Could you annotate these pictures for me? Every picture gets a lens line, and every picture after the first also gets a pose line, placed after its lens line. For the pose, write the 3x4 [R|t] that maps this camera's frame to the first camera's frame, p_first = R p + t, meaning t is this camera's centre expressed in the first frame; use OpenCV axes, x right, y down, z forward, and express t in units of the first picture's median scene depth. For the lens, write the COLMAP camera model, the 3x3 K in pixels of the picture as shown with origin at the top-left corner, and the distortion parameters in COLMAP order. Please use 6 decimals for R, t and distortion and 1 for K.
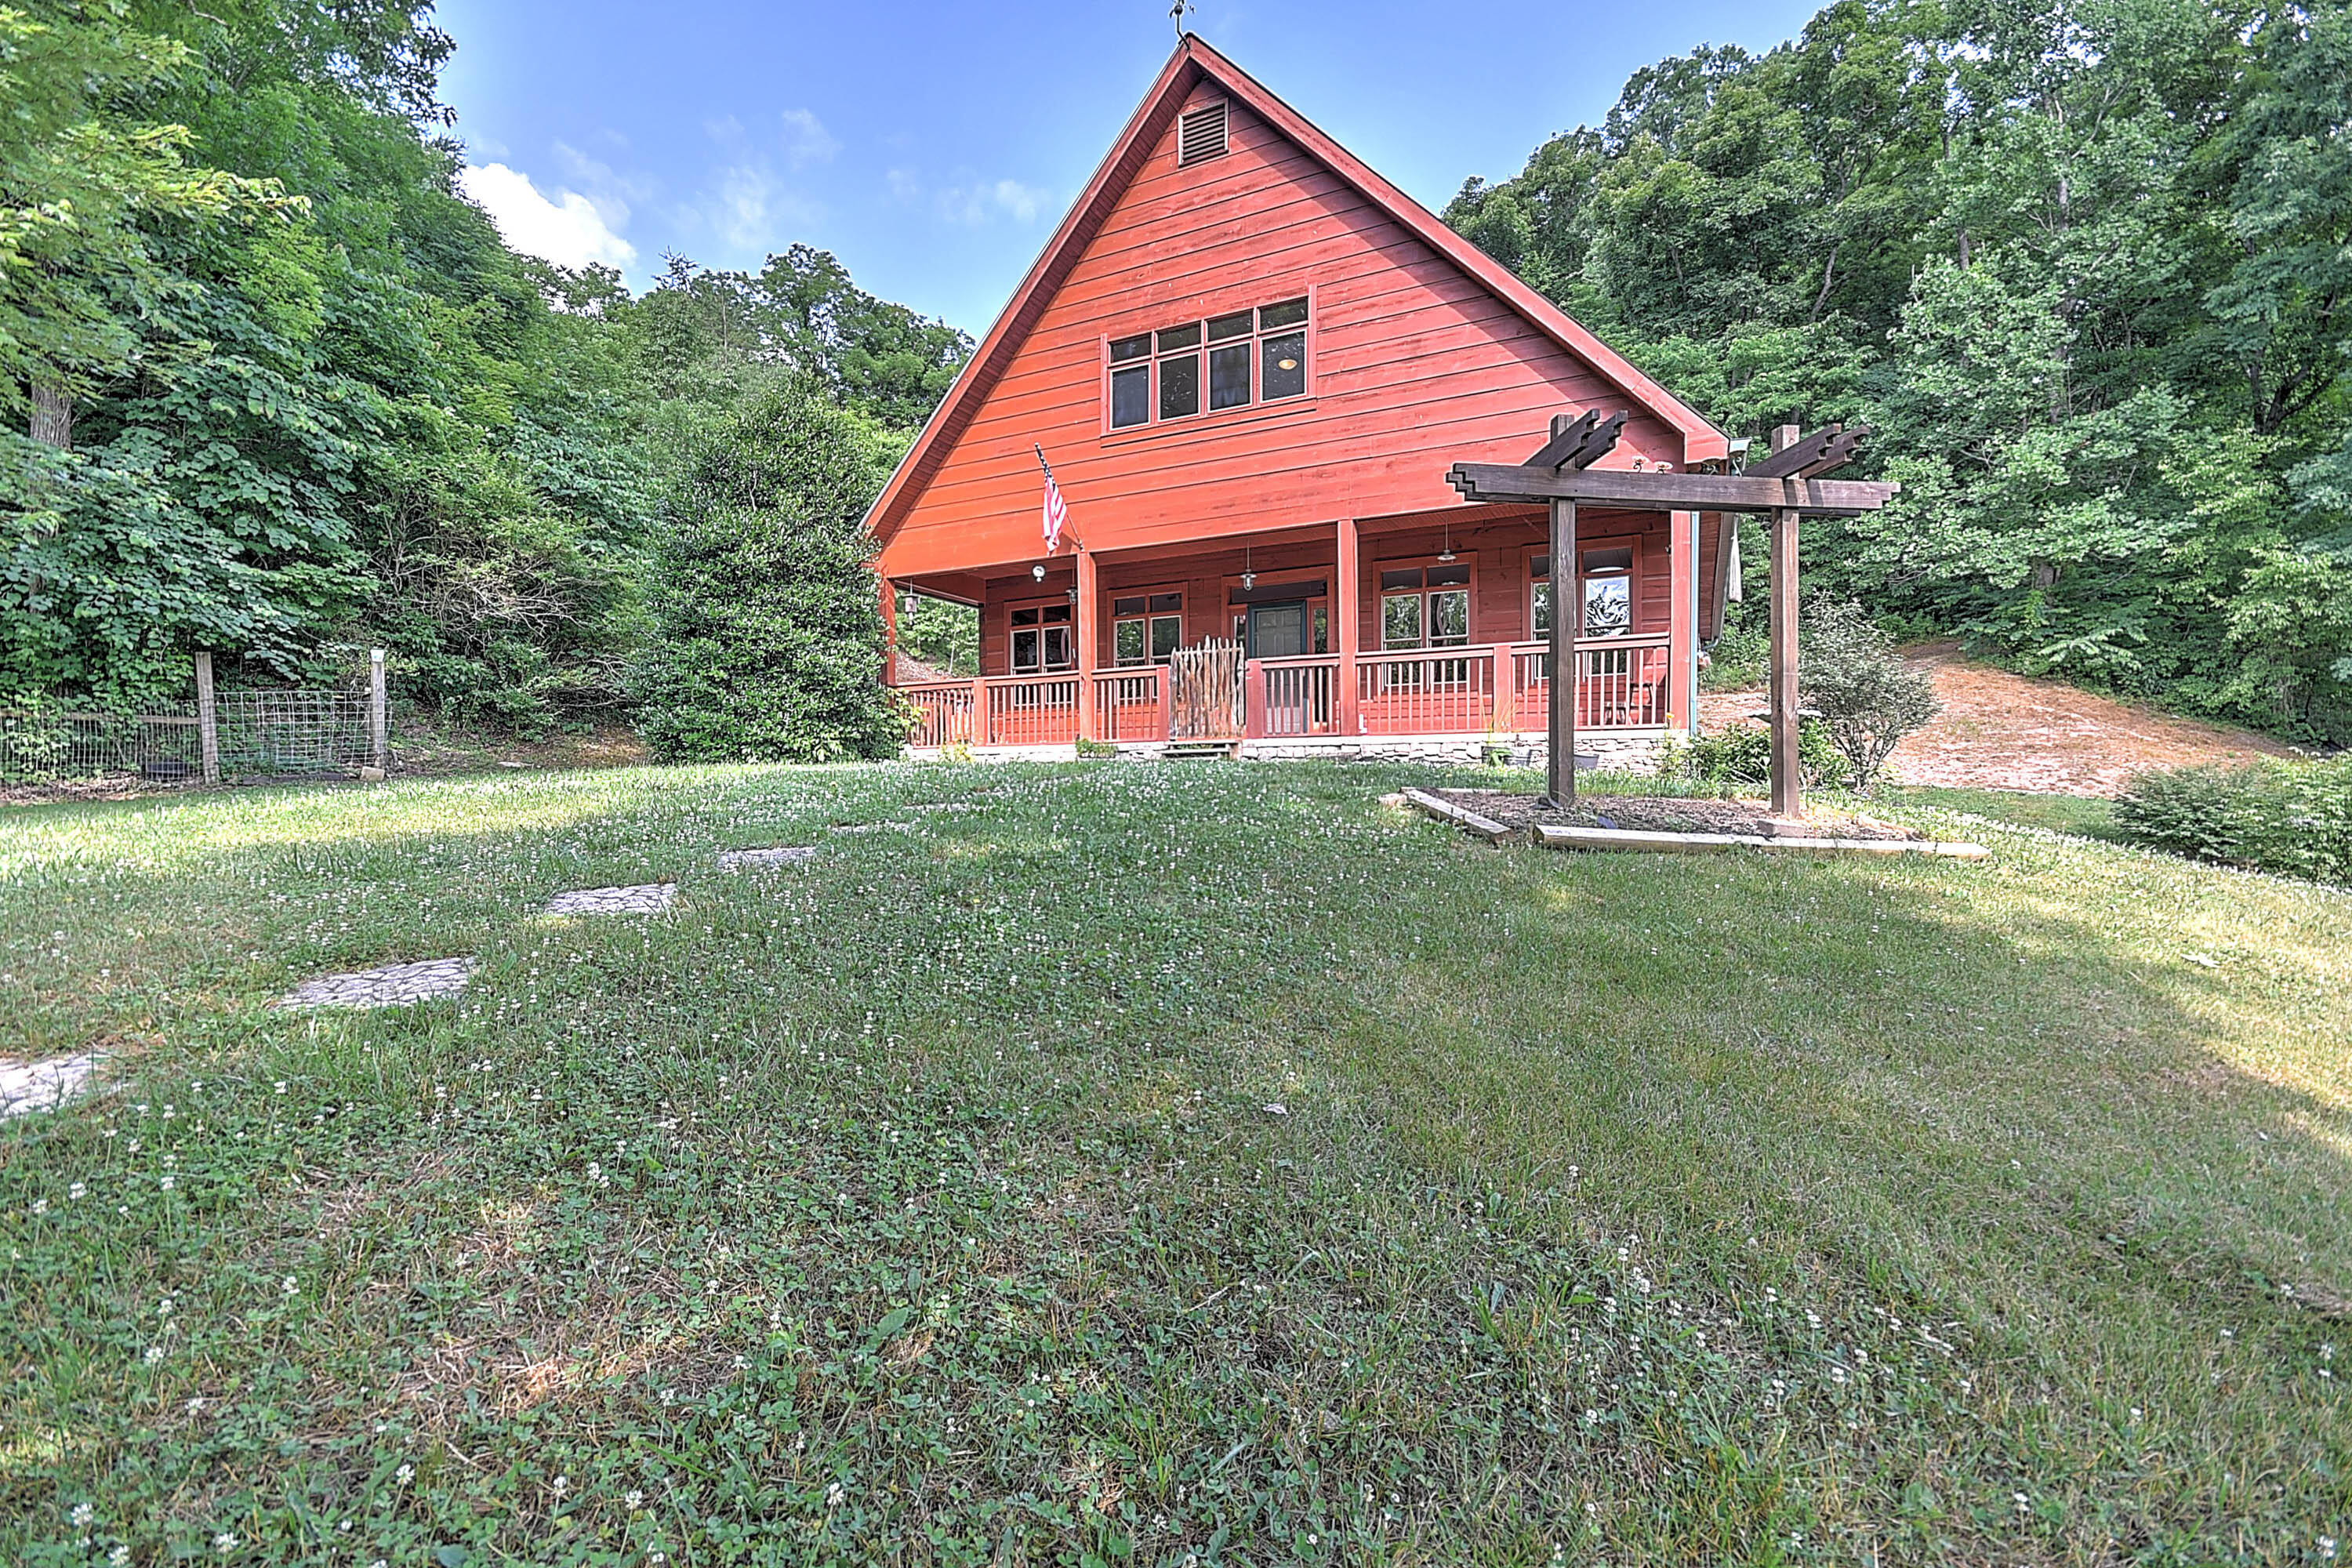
lens RADIAL K [[1029.4, 0, 1180.0], [0, 1029.4, 796.6], [0, 0, 1]] dist [0.020534, -0.011870]
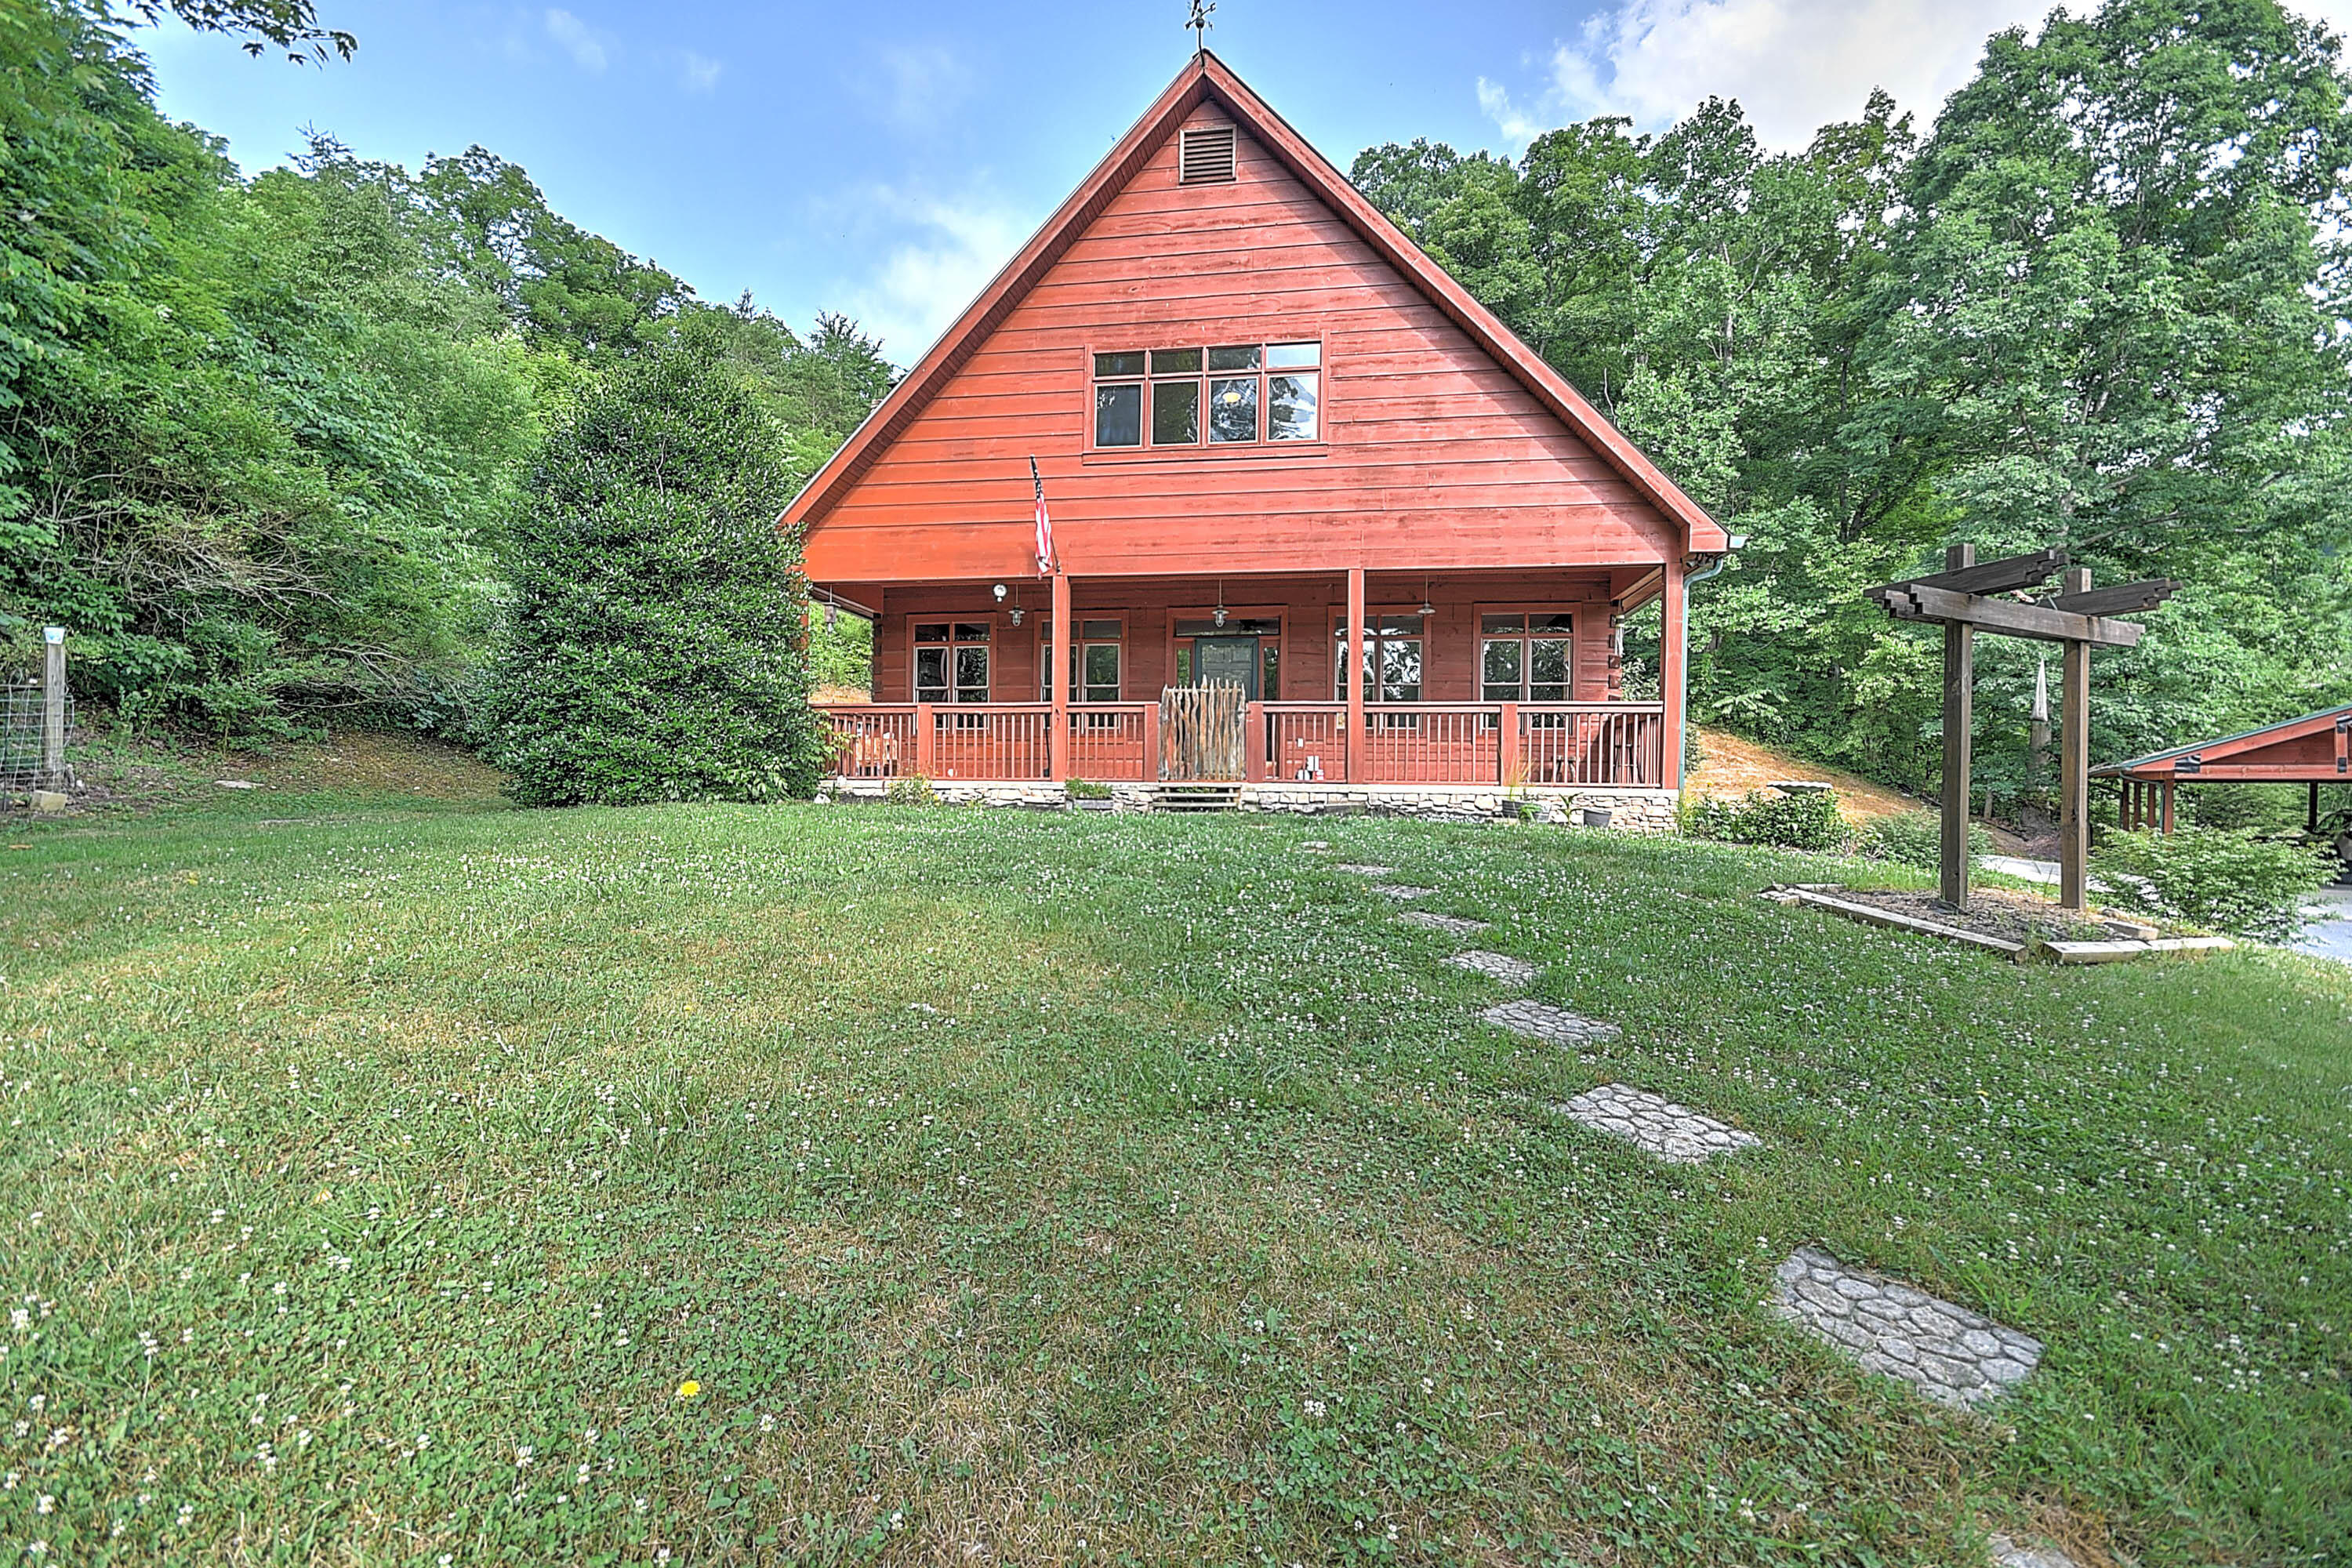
lens RADIAL K [[1029.4, 0, 1180.0], [0, 1029.4, 796.6], [0, 0, 1]] dist [0.020534, -0.011870]
pose [[0.951650, 0.015250, 0.306805, -0.269111], [-0.014151, 0.999883, -0.005805, -0.033539], [-0.306858, 0.001183, 0.951755, 0.083580]]
